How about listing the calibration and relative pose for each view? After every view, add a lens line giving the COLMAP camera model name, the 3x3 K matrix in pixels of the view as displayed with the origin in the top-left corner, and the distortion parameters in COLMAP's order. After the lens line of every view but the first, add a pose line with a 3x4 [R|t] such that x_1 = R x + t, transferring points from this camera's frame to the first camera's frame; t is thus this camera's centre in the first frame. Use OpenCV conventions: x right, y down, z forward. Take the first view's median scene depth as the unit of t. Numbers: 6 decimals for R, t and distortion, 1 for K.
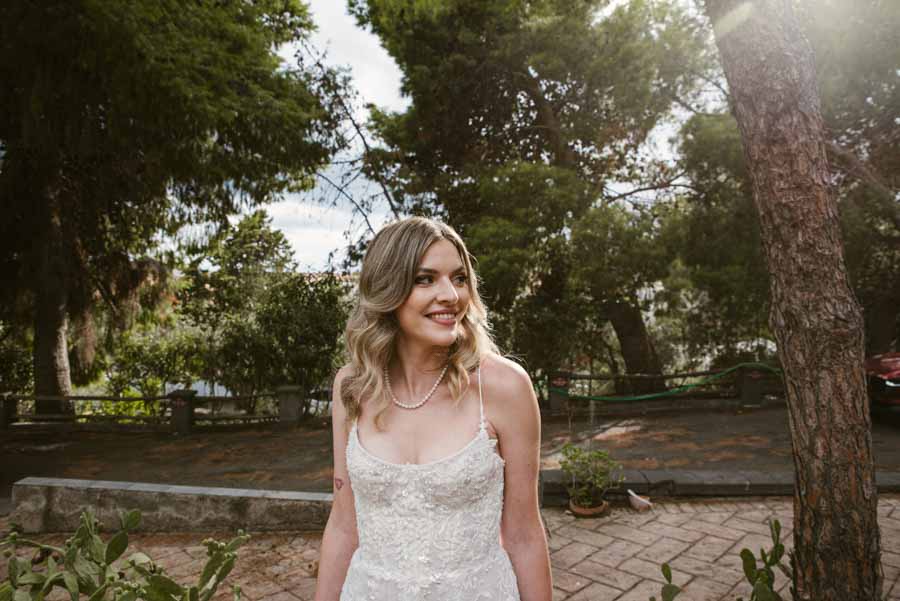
lens RADIAL K [[626.0, 0, 450.0], [0, 626.0, 300.5], [0, 0, 1]] dist [-0.088631, 0.001240]
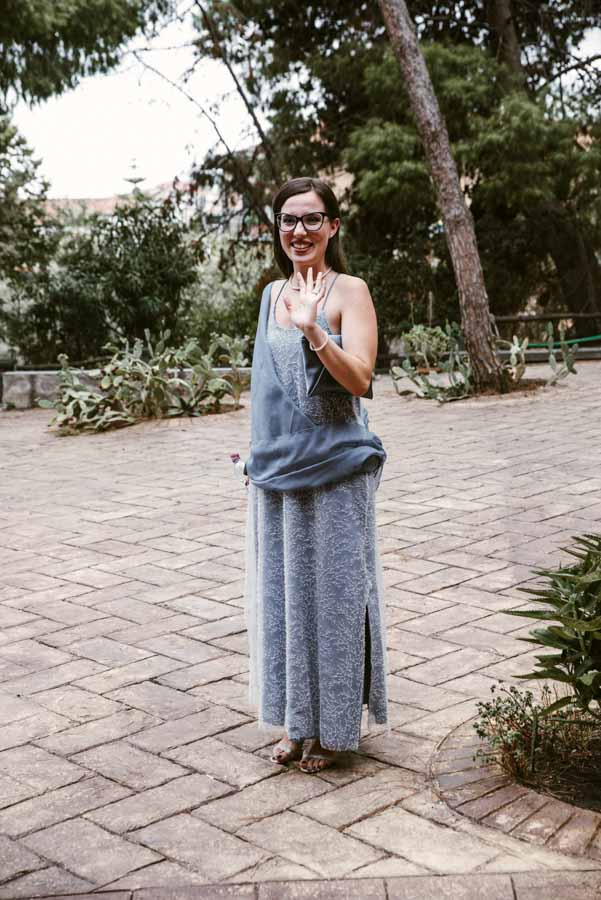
lens RADIAL K [[1458.5, 0, 300.5], [0, 1458.5, 450.0], [0, 0, 1]] dist [0.000822, 1.242869]
pose [[0.998511, -0.040132, -0.036941, 0.015066], [0.044766, 0.989882, 0.134646, 0.018818], [0.031163, -0.136099, 0.990205, -0.675595]]
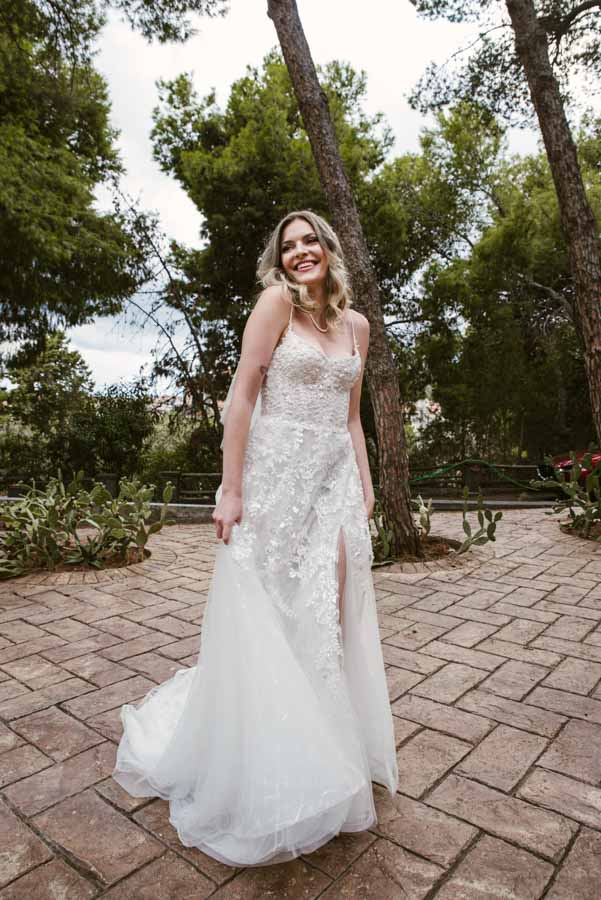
lens RADIAL K [[626.0, 0, 297.3], [0, 626.0, 435.5], [0, 0, 1]] dist [-0.088631, 0.001240]
pose [[0.995452, 0.015822, 0.093941, 0.000862], [-0.016776, 0.999815, 0.009365, 0.034179], [-0.093776, -0.010898, 0.995534, -0.197145]]
